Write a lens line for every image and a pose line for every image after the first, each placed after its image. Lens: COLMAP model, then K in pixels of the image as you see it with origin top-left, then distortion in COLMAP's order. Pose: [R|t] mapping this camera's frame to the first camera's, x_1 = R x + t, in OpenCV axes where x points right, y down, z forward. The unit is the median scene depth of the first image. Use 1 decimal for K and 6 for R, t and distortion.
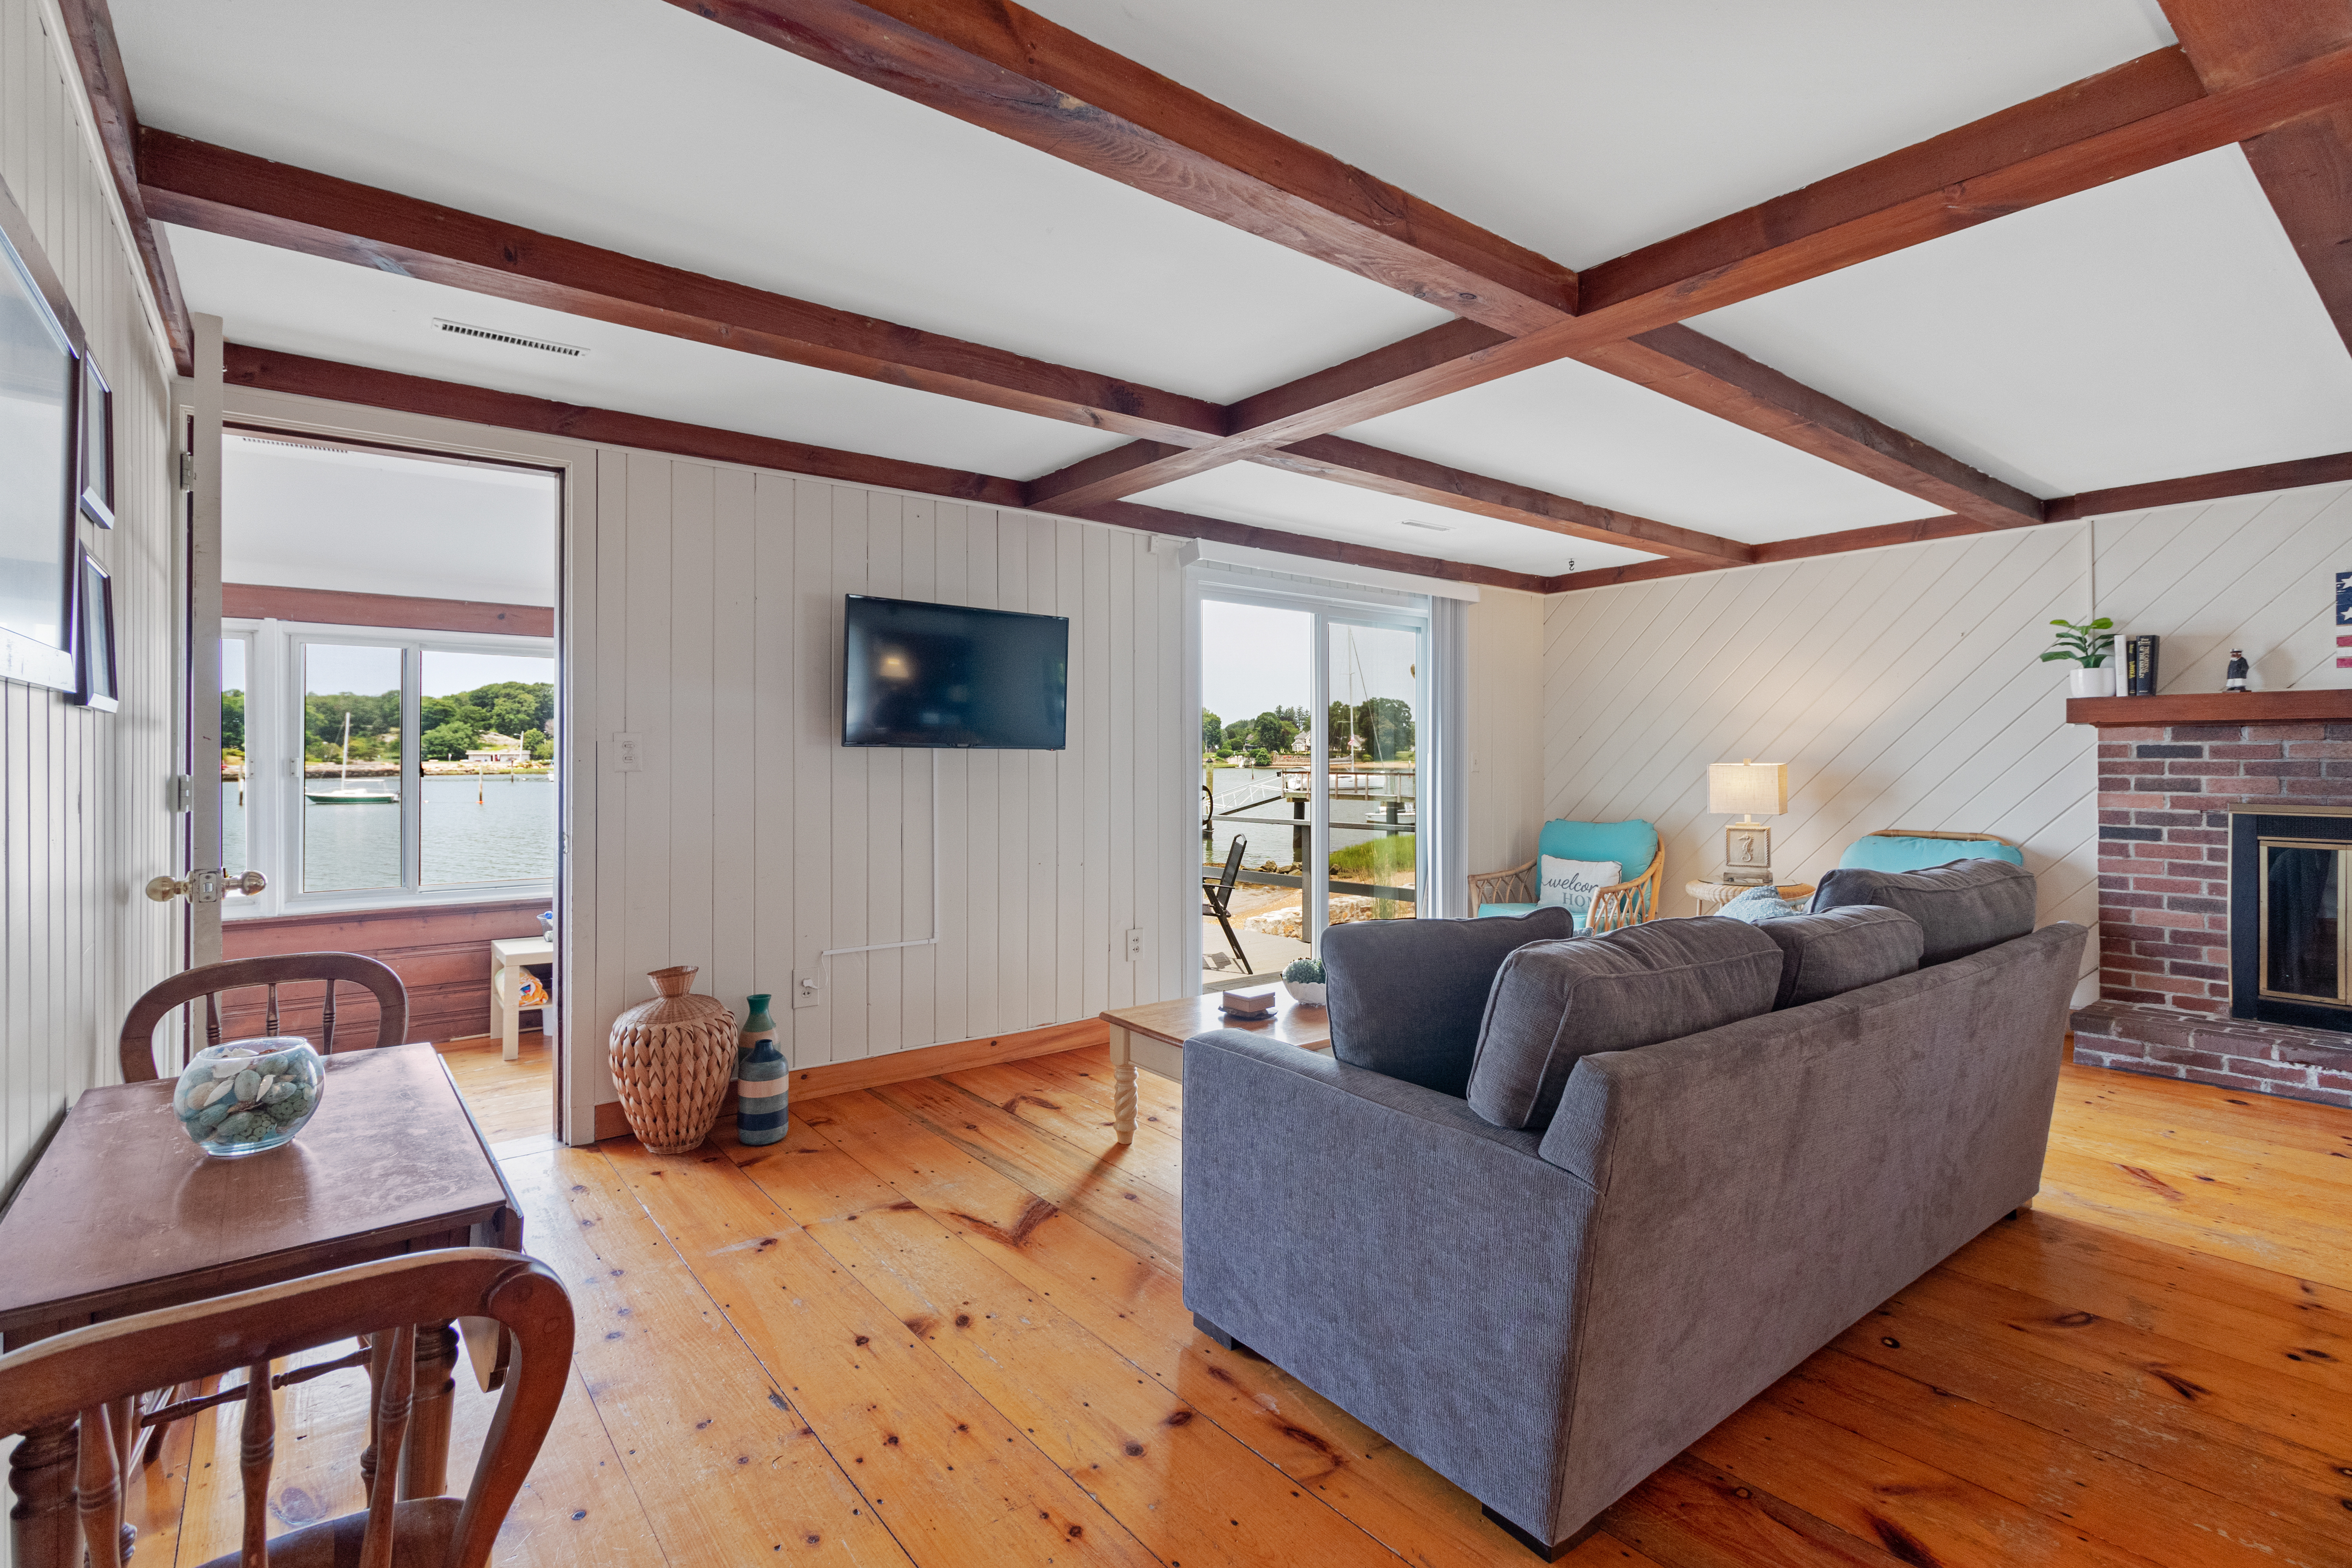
lens RADIAL K [[1094.4, 0, 1181.5], [0, 1094.4, 764.8], [0, 0, 1]] dist [0.004719, 0.000568]
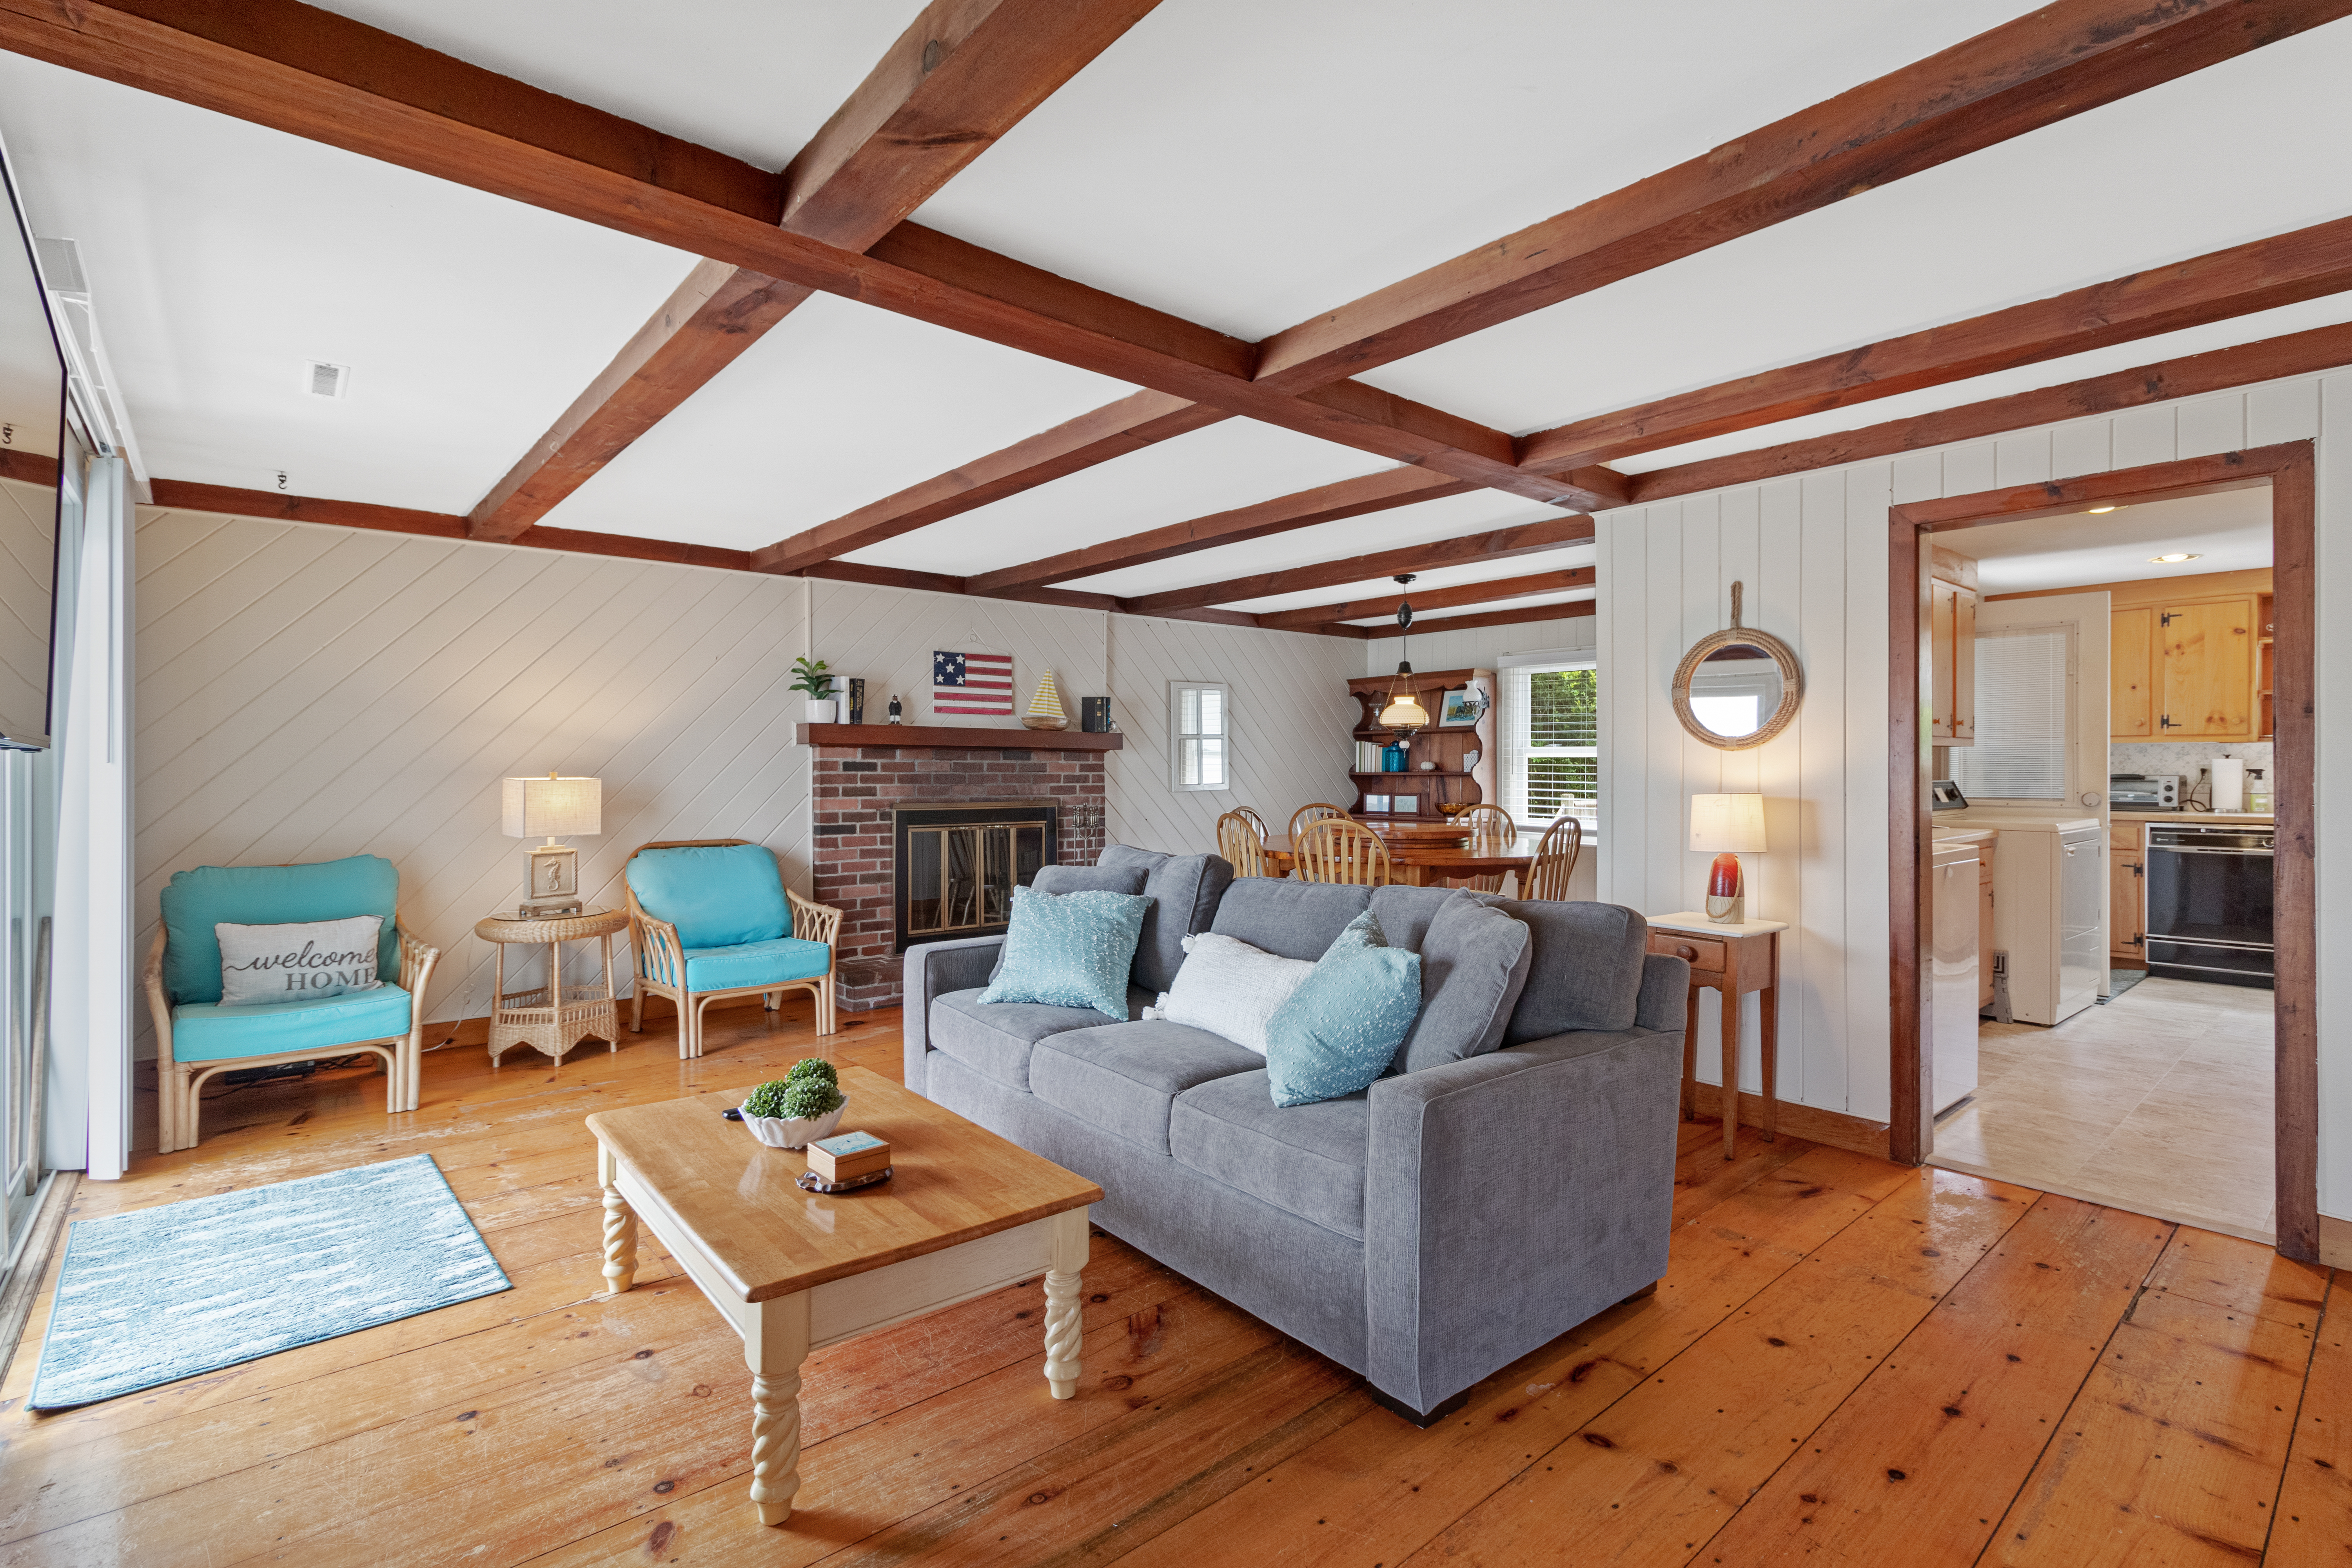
lens RADIAL K [[1094.4, 0, 1188.9], [0, 1094.4, 767.9], [0, 0, 1]] dist [0.004719, 0.000568]
pose [[-0.041644, 0.002538, 0.999129, -0.460195], [0.004793, 0.999986, -0.002340, -0.005490], [-0.999121, 0.004691, -0.041656, 0.662323]]
